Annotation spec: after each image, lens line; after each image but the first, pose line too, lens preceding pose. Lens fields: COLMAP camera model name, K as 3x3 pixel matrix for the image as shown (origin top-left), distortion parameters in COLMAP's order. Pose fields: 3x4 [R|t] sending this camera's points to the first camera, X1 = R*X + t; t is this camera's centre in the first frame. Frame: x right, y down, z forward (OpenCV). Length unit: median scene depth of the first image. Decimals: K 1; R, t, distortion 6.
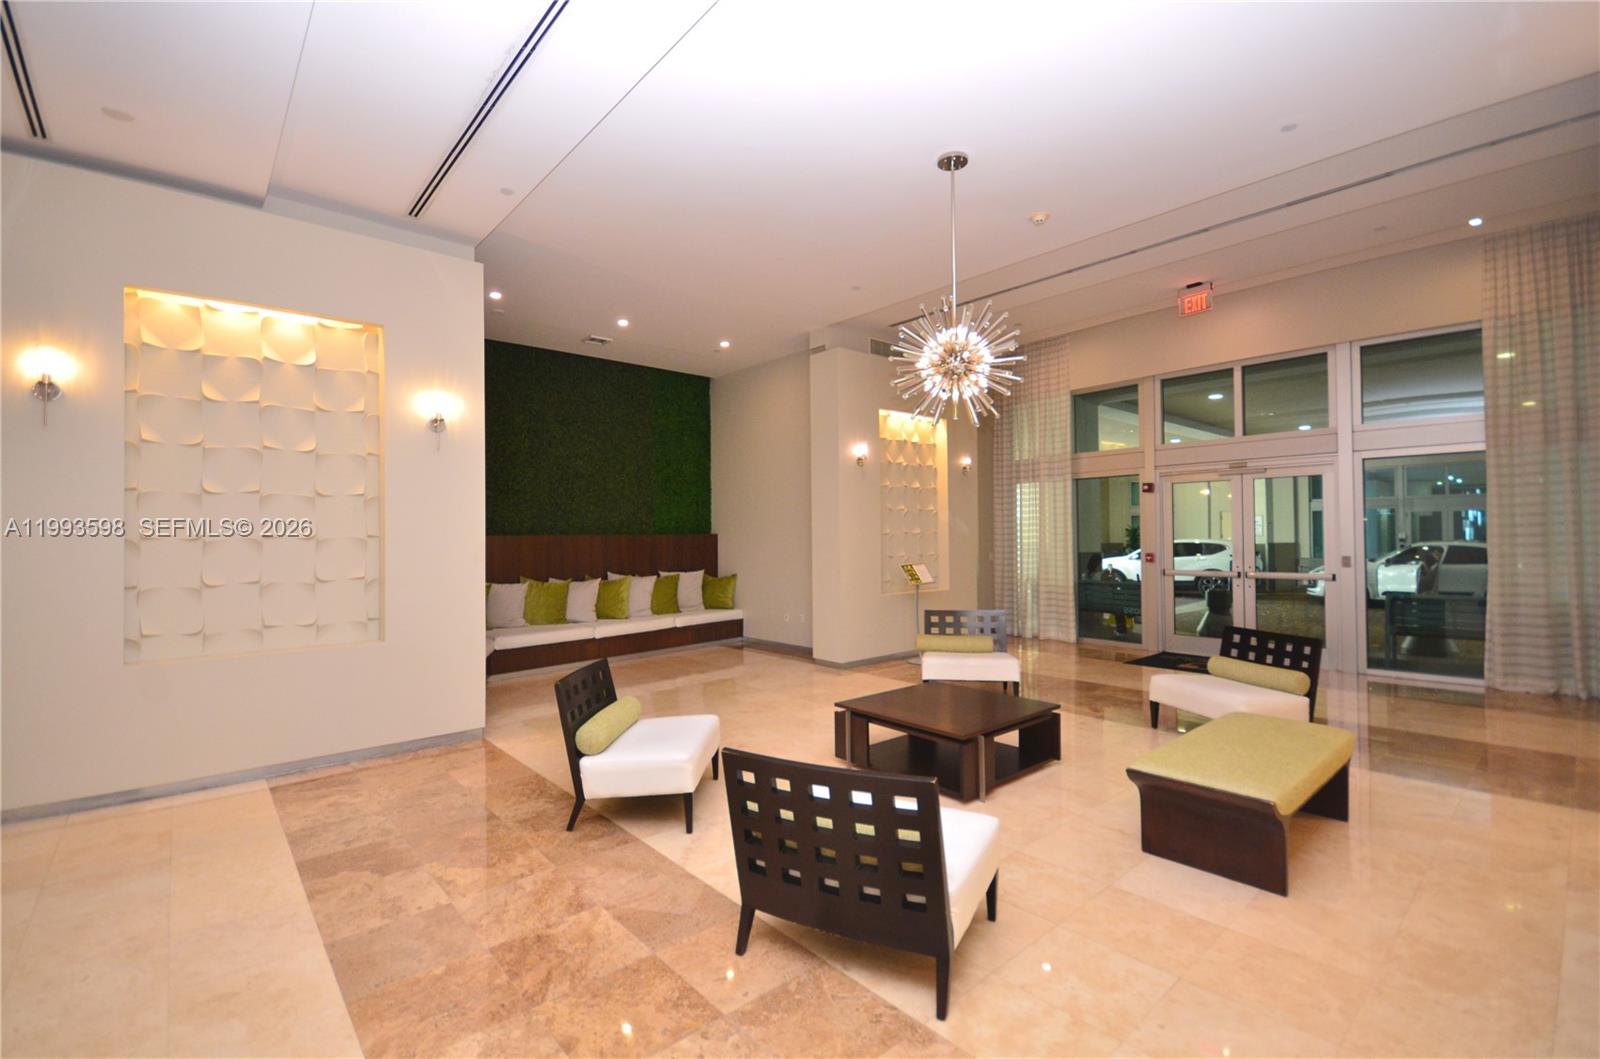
lens RADIAL K [[700.8, 0, 797.6], [0, 700.8, 527.5], [0, 0, 1]] dist [-0.000741, -0.000356]
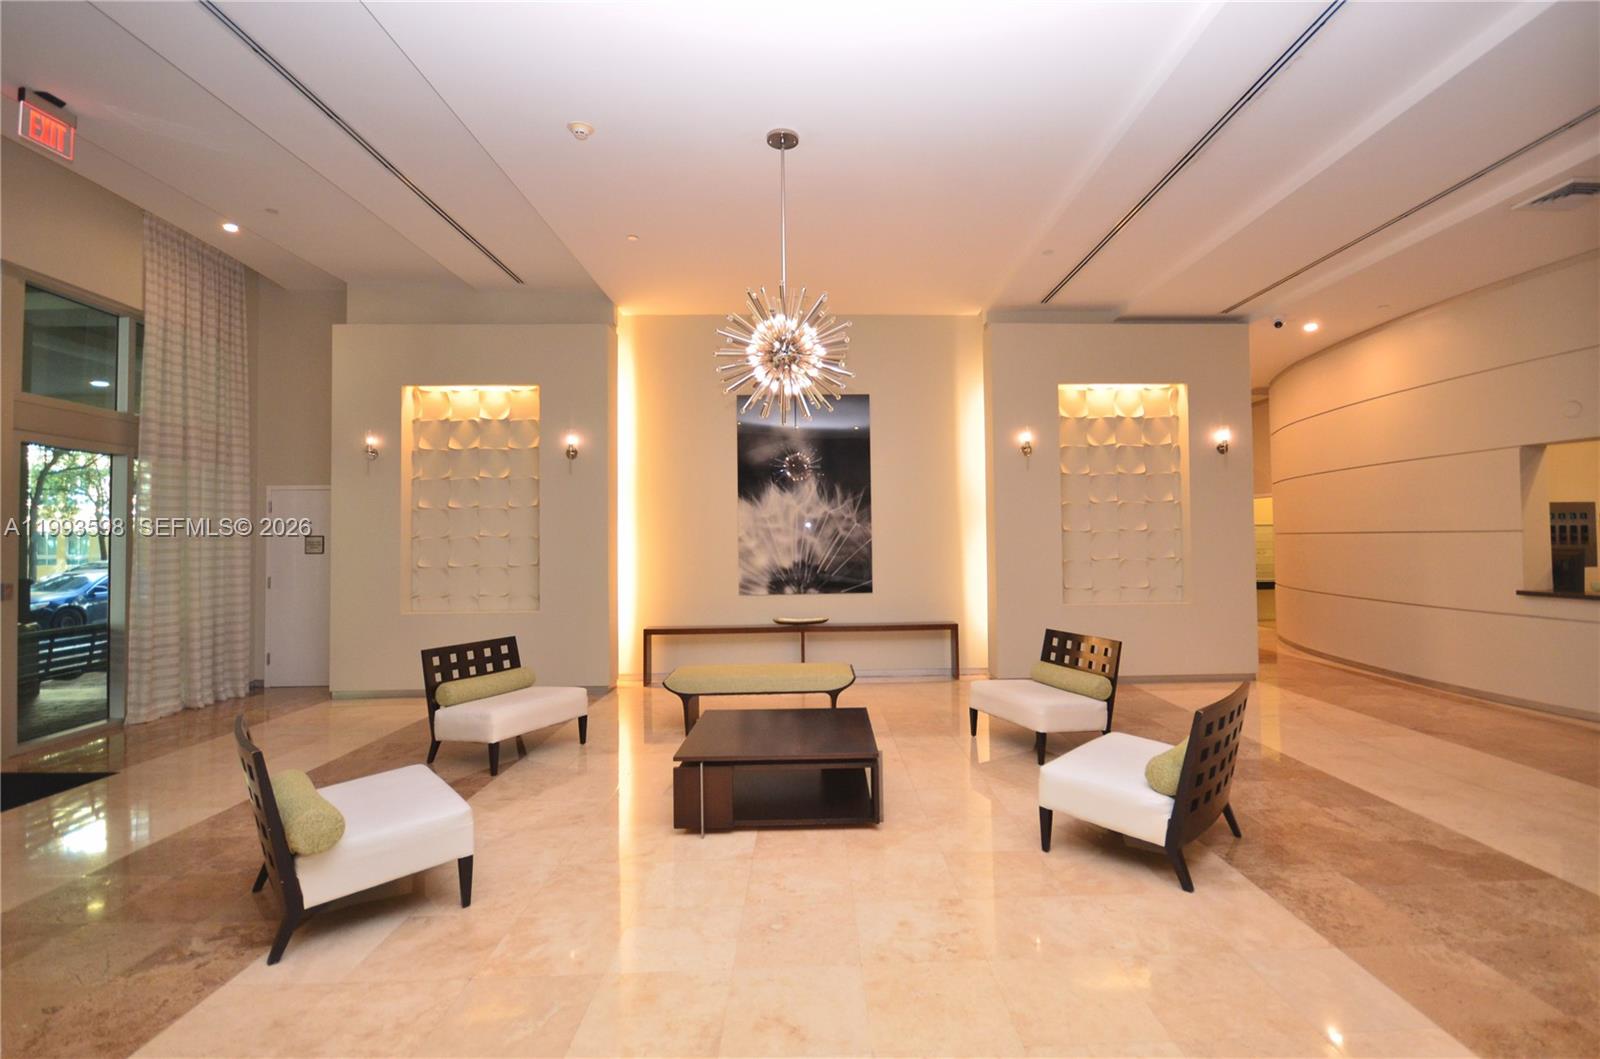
lens RADIAL K [[700.8, 0, 802.2], [0, 700.8, 526.5], [0, 0, 1]] dist [-0.000741, -0.000356]
pose [[-0.737388, 0.023787, 0.675050, -0.581548], [0.010260, 0.999659, -0.024019, 0.015813], [-0.675391, -0.010786, -0.737381, 2.273307]]
